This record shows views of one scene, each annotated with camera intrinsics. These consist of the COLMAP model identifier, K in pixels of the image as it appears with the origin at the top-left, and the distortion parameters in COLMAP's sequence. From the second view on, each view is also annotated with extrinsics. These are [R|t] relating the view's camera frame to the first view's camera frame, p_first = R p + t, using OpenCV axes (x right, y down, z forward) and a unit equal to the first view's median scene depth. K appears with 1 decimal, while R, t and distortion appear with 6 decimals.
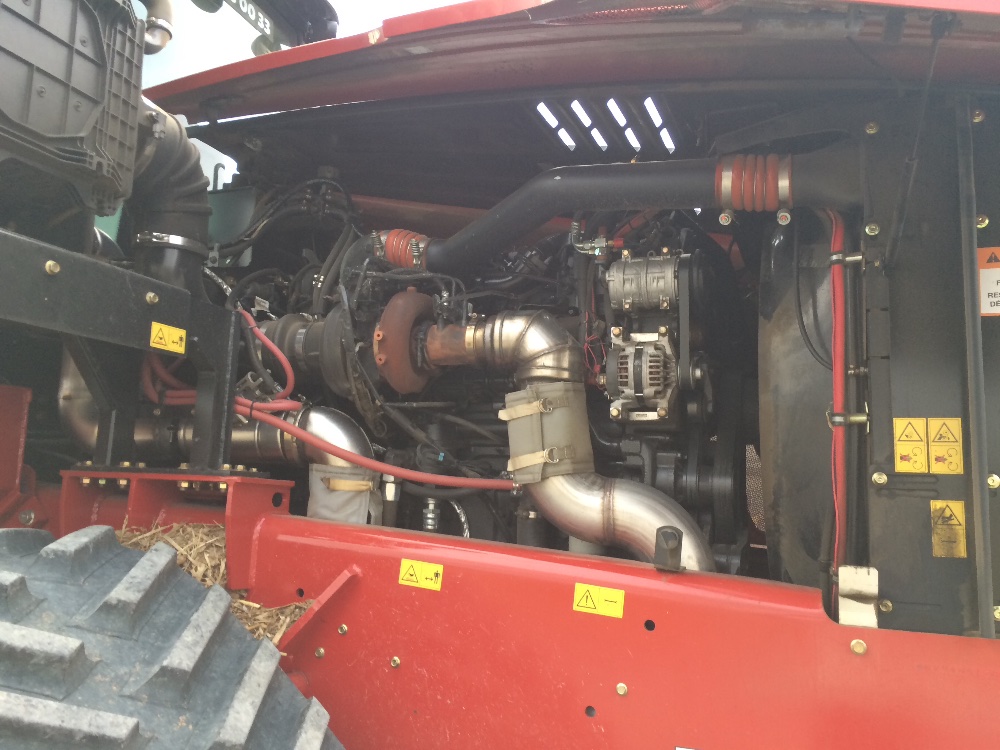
lens RADIAL K [[836.9, 0, 499.8], [0, 836.9, 378.3], [0, 0, 1]] dist [0.076603, -0.102443]
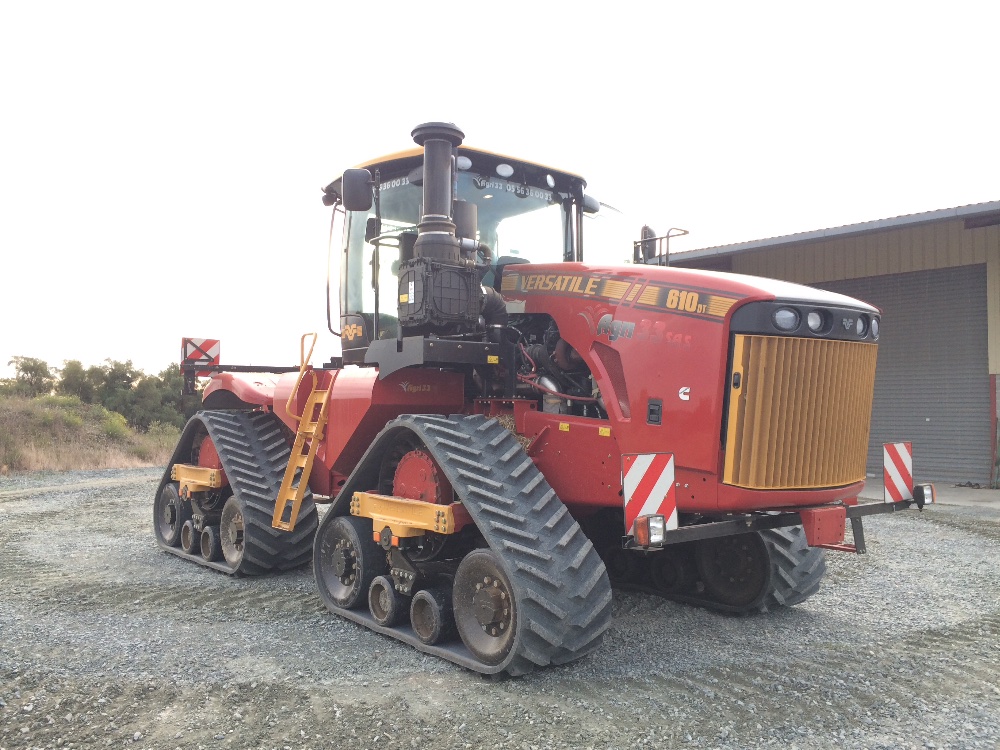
lens RADIAL K [[836.9, 0, 500.0], [0, 836.9, 373.0], [0, 0, 1]] dist [0.076603, -0.102443]
pose [[0.860333, -0.047549, -0.507509, 1.279460], [0.084082, 0.995239, 0.049291, -0.149326], [0.502749, -0.085079, 0.860235, -1.809003]]
